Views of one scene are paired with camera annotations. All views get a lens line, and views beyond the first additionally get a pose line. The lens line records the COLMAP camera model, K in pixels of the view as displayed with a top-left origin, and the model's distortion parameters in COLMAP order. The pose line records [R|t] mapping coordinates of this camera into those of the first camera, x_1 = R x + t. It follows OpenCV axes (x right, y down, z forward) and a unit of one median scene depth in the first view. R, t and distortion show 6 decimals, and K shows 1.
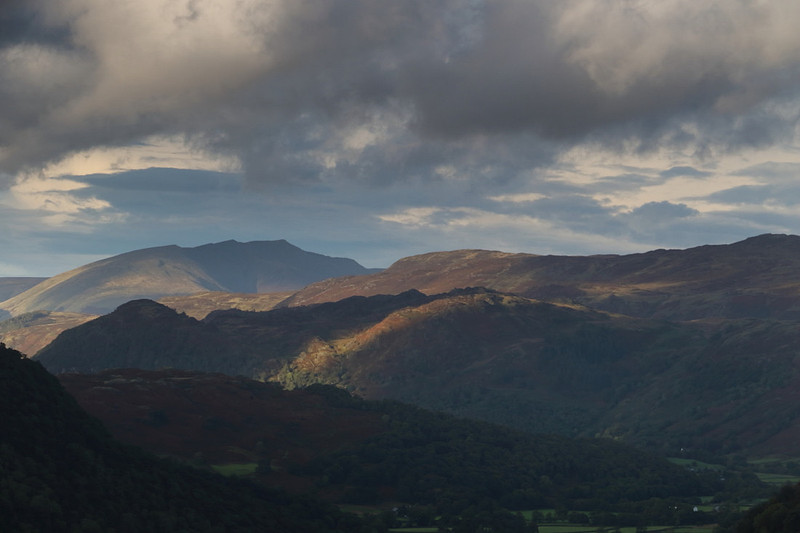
lens RADIAL K [[3173.5, 0, 377.4], [0, 3173.5, 270.4], [0, 0, 1]] dist [0.761161, 0.000000]
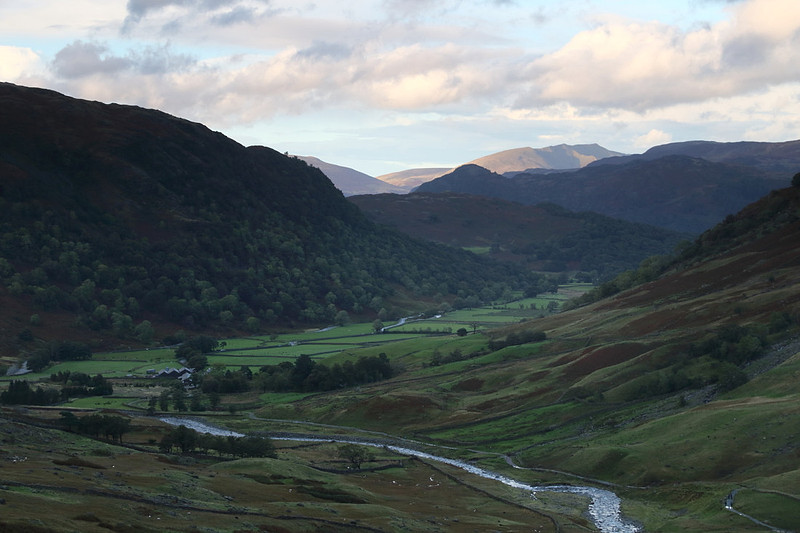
lens RADIAL K [[1811.2, 0, 384.6], [0, 1811.2, 264.2], [0, 0, 1]] dist [0.248018, 0.000000]
pose [[0.982842, 0.003913, -0.184409, 0.075245], [0.003048, 0.999294, 0.037448, 0.034928], [0.184425, -0.037368, 0.982136, 0.102349]]
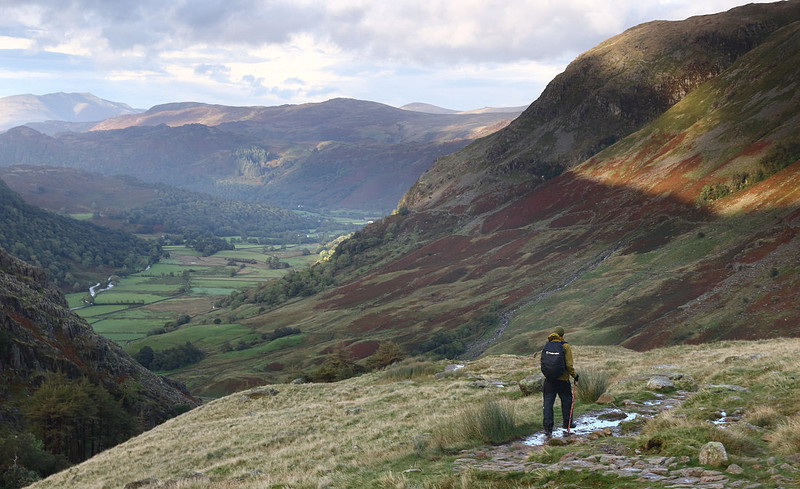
lens RADIAL K [[1620.3, 0, 395.5], [0, 1620.3, 276.2], [0, 0, 1]] dist [0.263696, 0.000000]
pose [[0.987330, -0.002445, 0.158662, -0.012540], [-0.013983, 0.994651, 0.102345, -0.008709], [-0.158064, -0.103267, 0.982014, -0.055112]]
